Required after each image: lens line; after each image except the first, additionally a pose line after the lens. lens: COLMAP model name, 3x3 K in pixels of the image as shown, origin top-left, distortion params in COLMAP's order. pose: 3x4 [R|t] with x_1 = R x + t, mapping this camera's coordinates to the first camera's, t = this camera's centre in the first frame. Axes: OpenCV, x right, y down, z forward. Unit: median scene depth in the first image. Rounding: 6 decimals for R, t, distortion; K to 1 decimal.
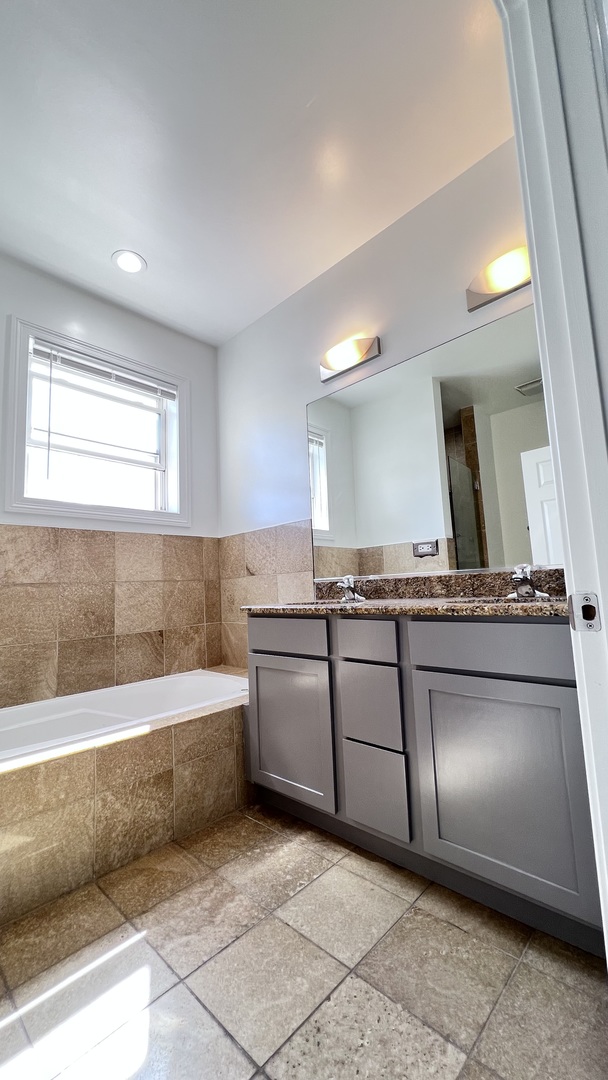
lens RADIAL K [[433.6, 0, 304.9], [0, 433.6, 539.1], [0, 0, 1]] dist [-0.001304, -0.000232]
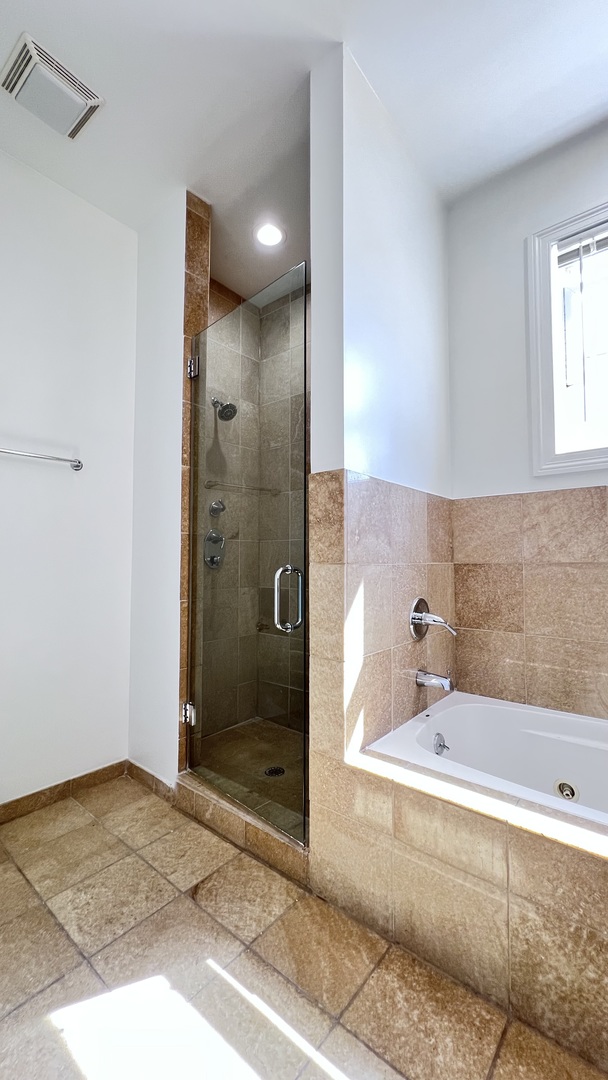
lens RADIAL K [[433.6, 0, 304.8], [0, 433.6, 541.1], [0, 0, 1]] dist [-0.001304, -0.000232]
pose [[0.066075, -0.002074, -0.997813, 0.188114], [0.111849, 0.993711, 0.005341, 0.009165], [0.991526, -0.111958, 0.065891, 0.779849]]
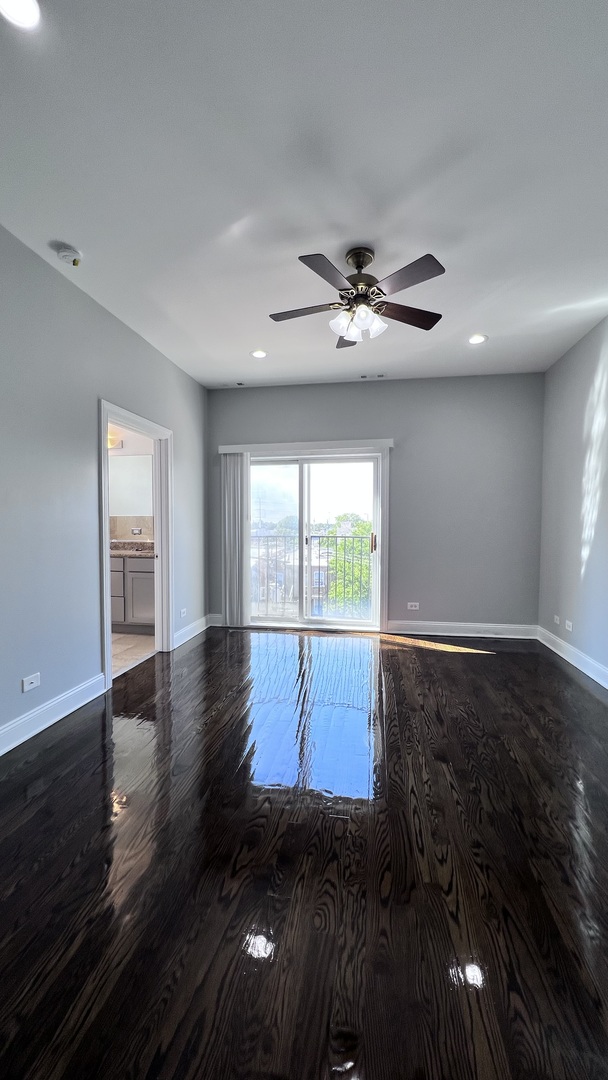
lens RADIAL K [[433.6, 0, 304.8], [0, 433.6, 539.1], [0, 0, 1]] dist [-0.001304, -0.000232]
pose [[0.823627, 0.025103, 0.566575, -0.337099], [-0.102277, 0.989215, 0.104850, -0.283443], [-0.557833, -0.144305, 0.817312, -1.571243]]
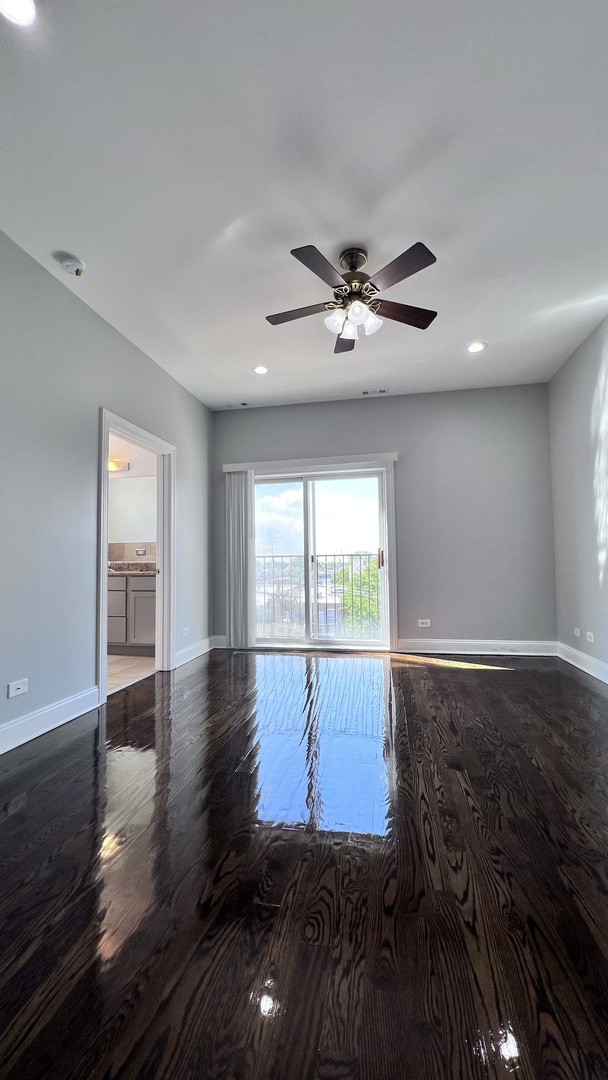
lens RADIAL K [[433.6, 0, 303.9], [0, 433.6, 539.4], [0, 0, 1]] dist [-0.001304, -0.000232]
pose [[0.840940, 0.061327, 0.537641, -0.279552], [-0.084473, 0.996254, 0.018488, -0.170250], [-0.534494, -0.060963, 0.842971, -1.568497]]
